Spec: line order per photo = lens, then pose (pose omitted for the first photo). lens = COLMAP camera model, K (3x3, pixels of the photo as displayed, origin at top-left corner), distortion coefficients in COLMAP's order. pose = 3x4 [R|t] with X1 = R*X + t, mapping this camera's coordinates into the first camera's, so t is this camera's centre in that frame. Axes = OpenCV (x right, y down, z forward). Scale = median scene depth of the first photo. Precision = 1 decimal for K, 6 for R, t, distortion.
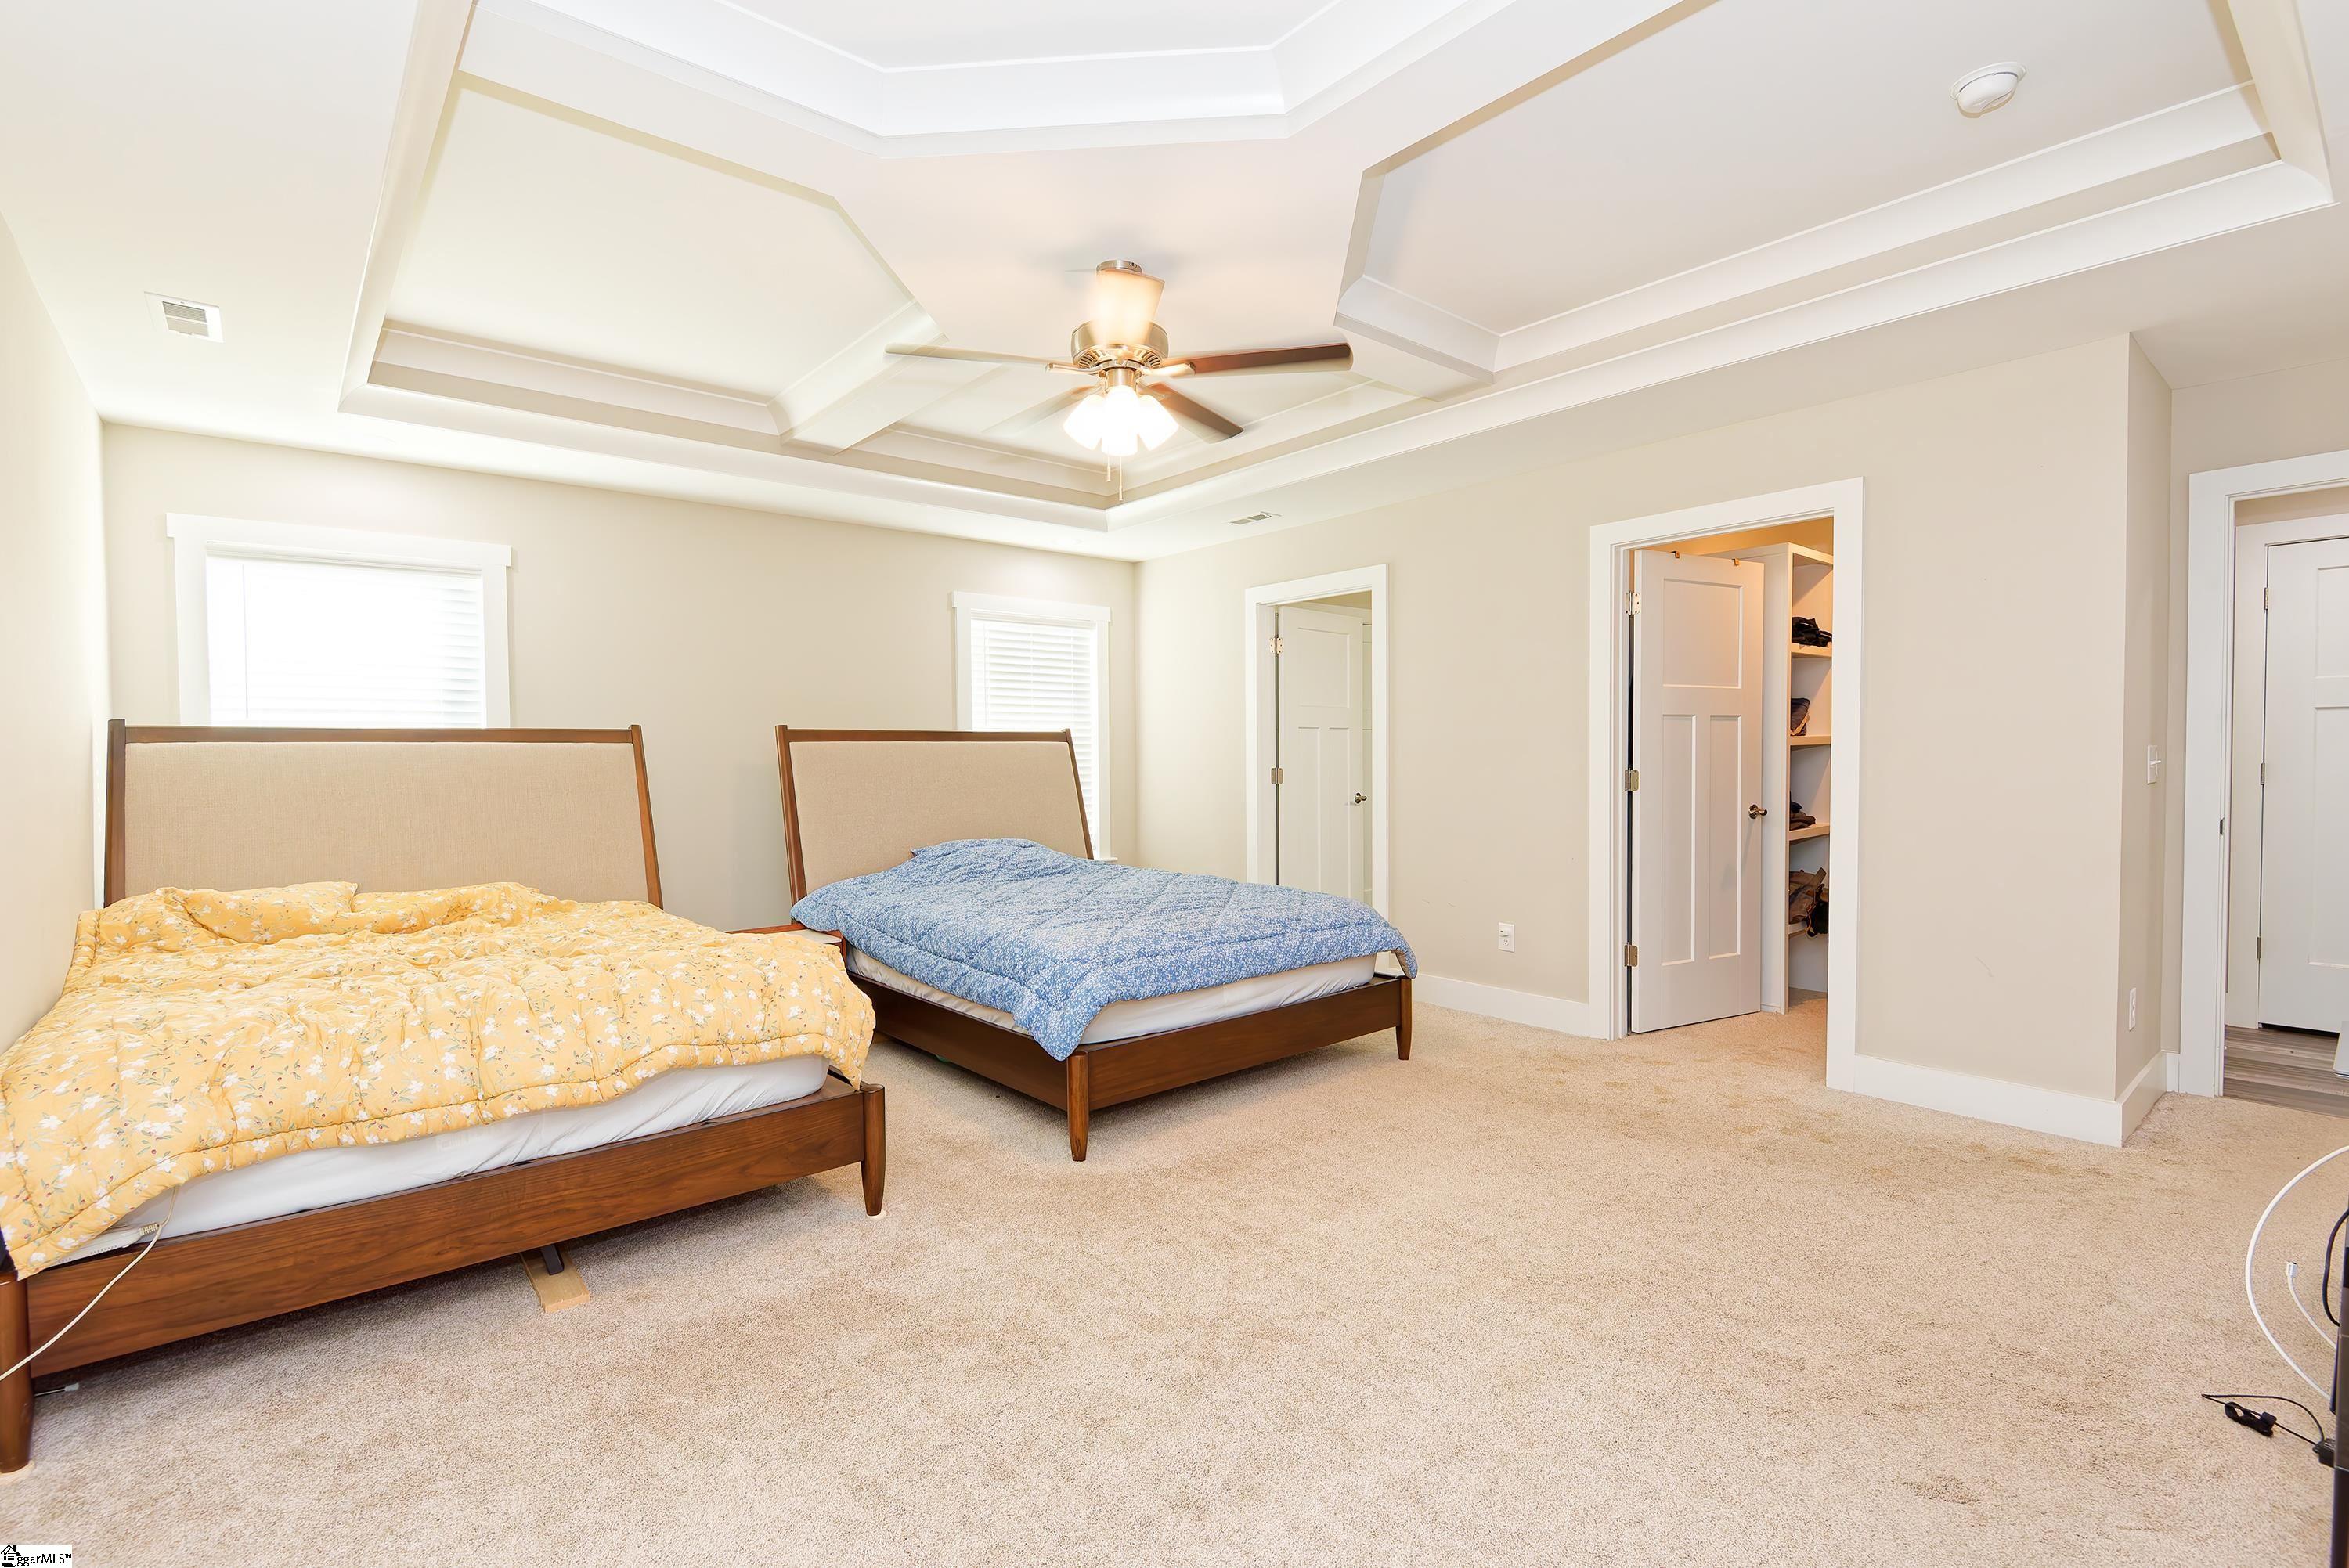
lens RADIAL K [[1070.4, 0, 1180.4], [0, 1070.4, 780.0], [0, 0, 1]] dist [0.002611, -0.006276]
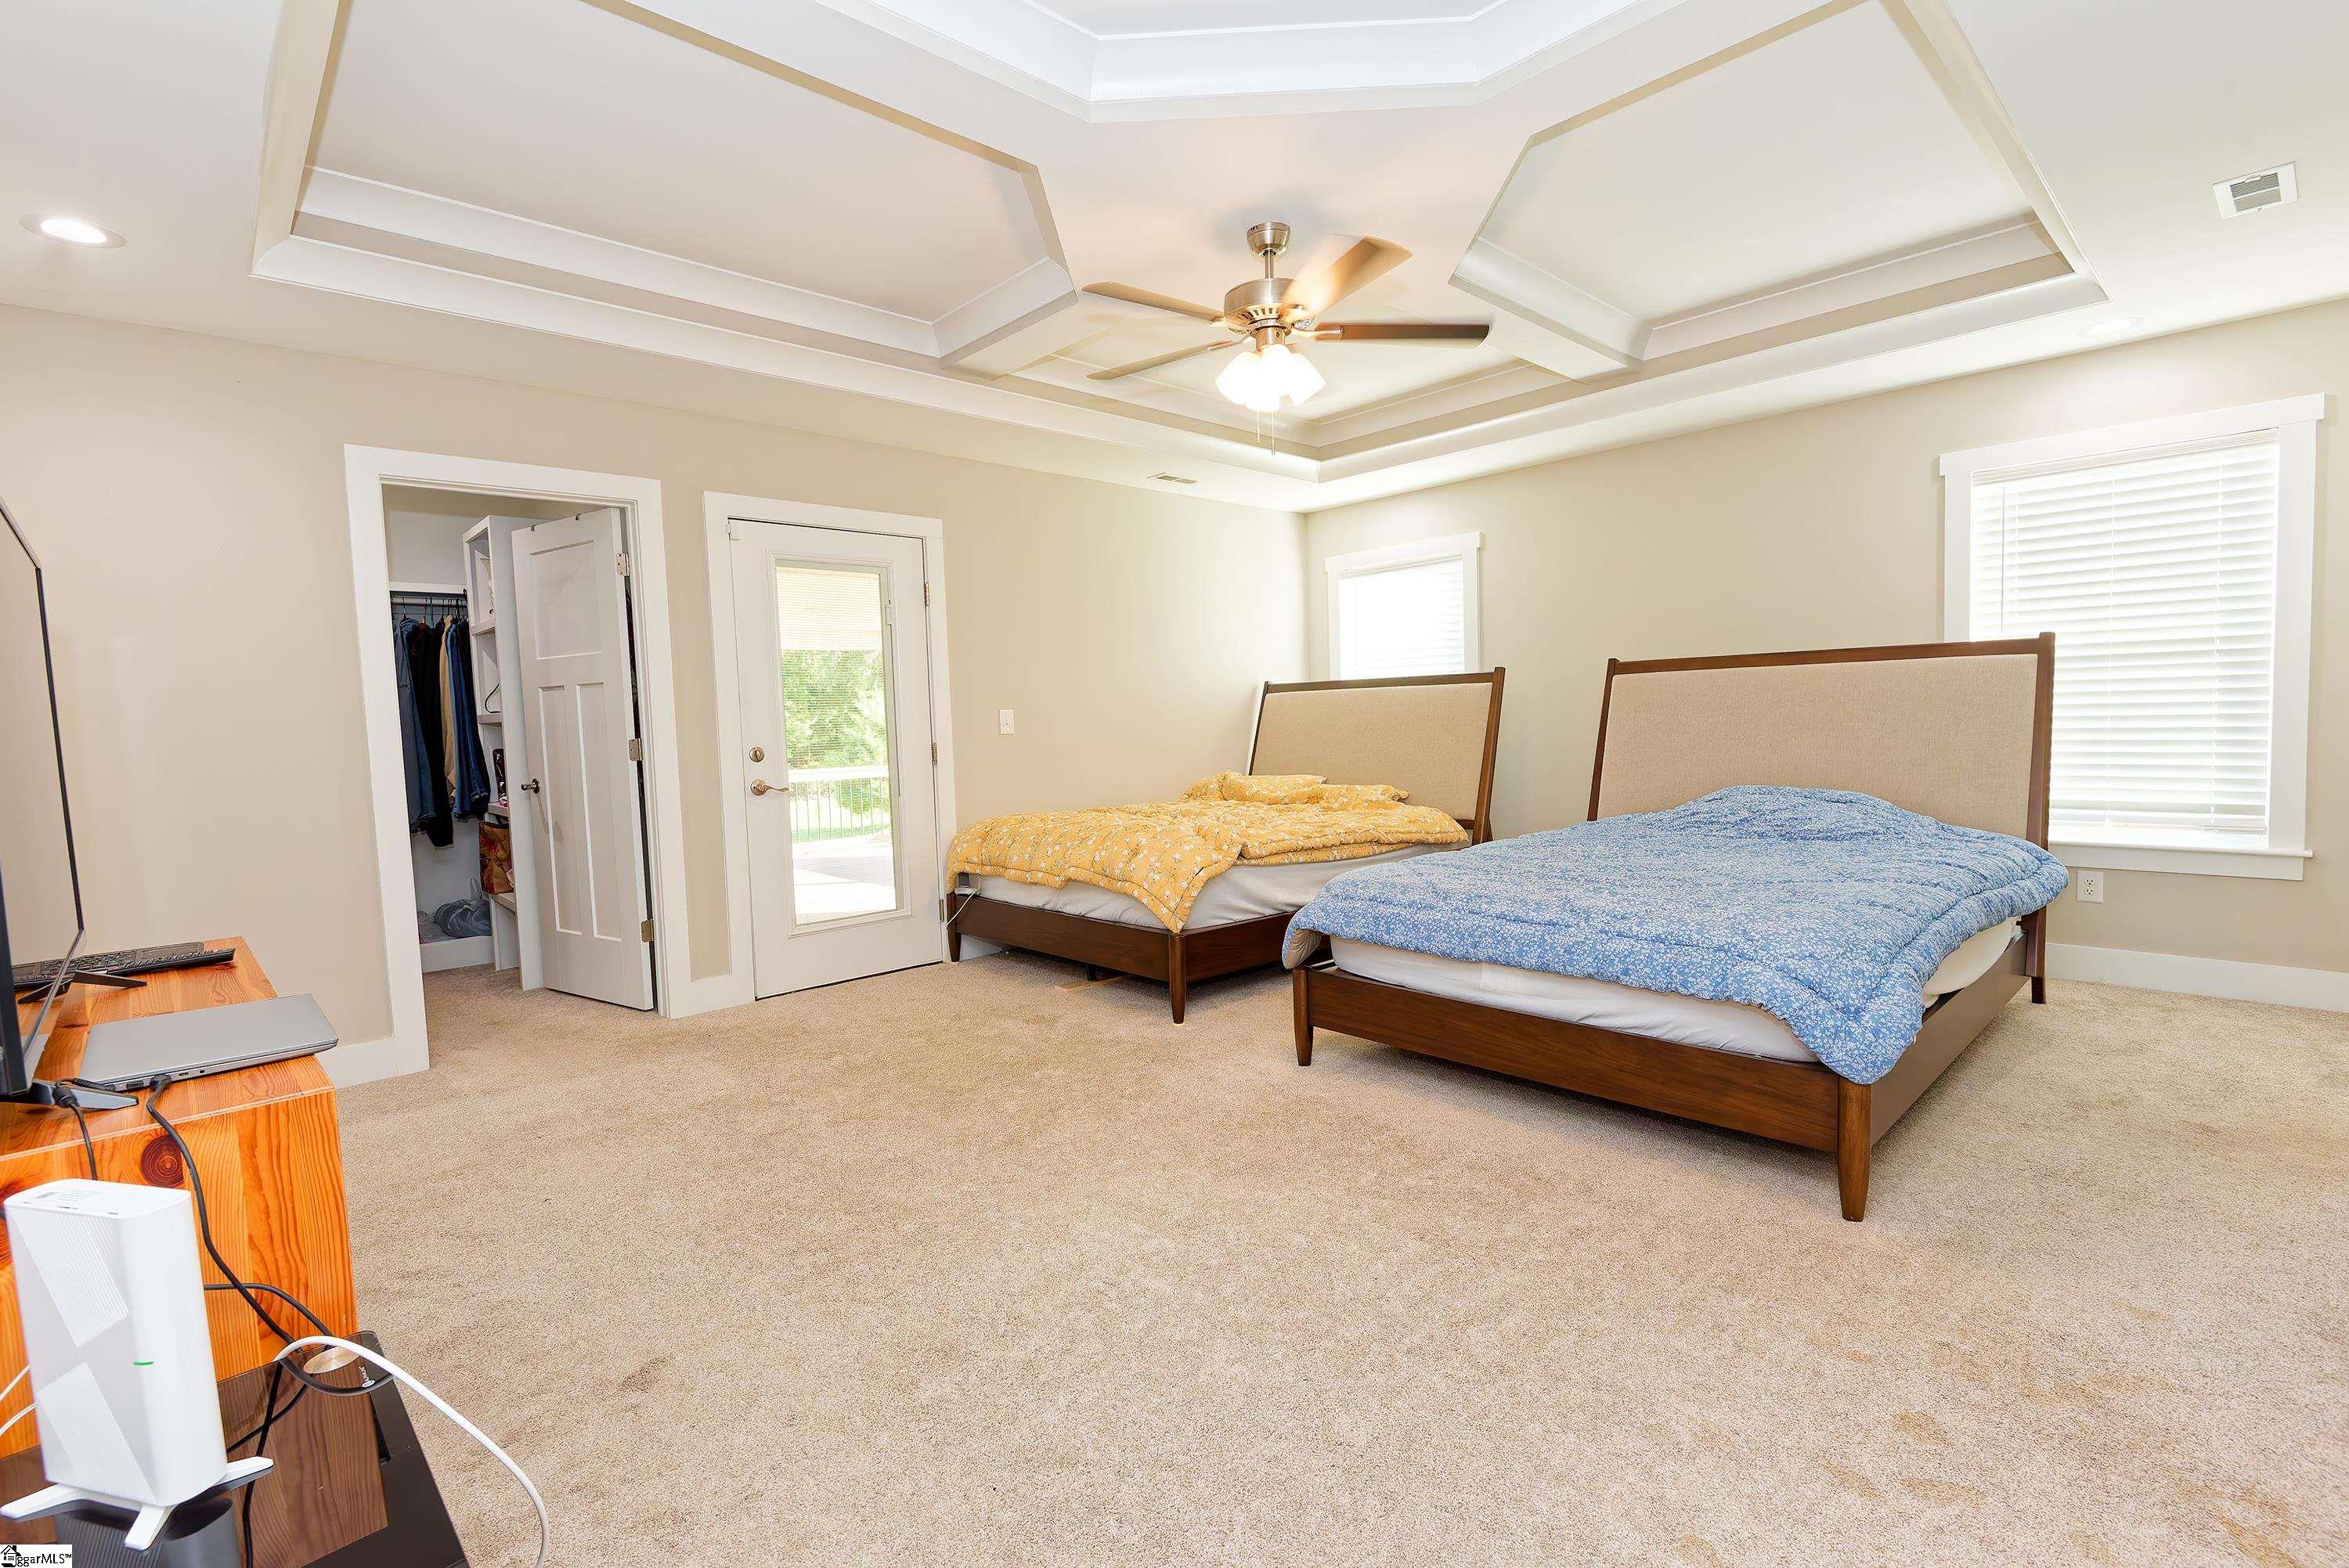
lens RADIAL K [[1070.4, 0, 1182.1], [0, 1070.4, 787.2], [0, 0, 1]] dist [0.002611, -0.006276]
pose [[0.055821, 0.078667, -0.995337, 0.663787], [0.017373, 0.996664, 0.079746, -0.017533], [0.998290, -0.021744, 0.054268, 0.542702]]
